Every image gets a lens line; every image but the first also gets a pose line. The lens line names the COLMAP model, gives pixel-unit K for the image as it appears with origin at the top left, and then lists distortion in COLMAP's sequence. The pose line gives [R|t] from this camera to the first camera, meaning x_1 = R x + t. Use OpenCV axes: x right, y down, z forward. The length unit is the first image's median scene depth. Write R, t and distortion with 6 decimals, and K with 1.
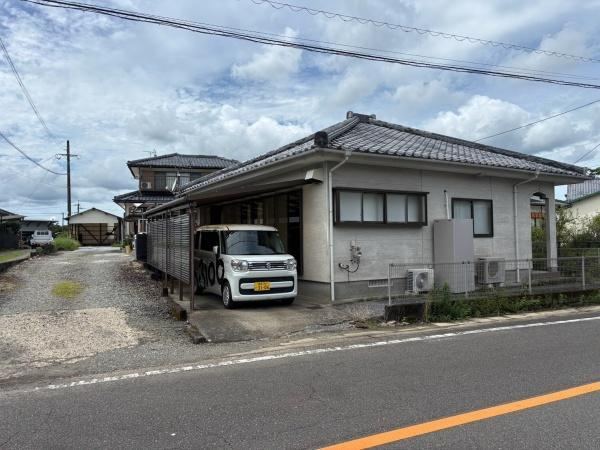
lens RADIAL K [[481.6, 0, 300.0], [0, 481.6, 225.0], [0, 0, 1]] dist [0.001561, -0.000362]
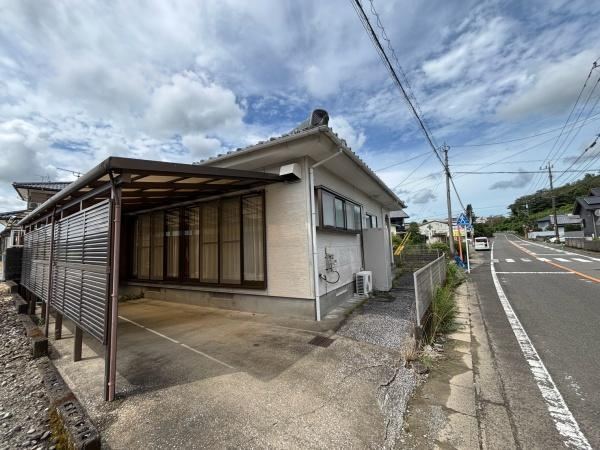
lens RADIAL K [[245.0, 0, 300.0], [0, 245.0, 225.0], [0, 0, 1]] dist [0.000099, -0.000144]
pose [[0.876094, 0.022838, 0.481600, -0.159192], [0.010644, 0.997718, -0.066676, 0.020180], [-0.482023, 0.063541, 0.873851, 0.606617]]
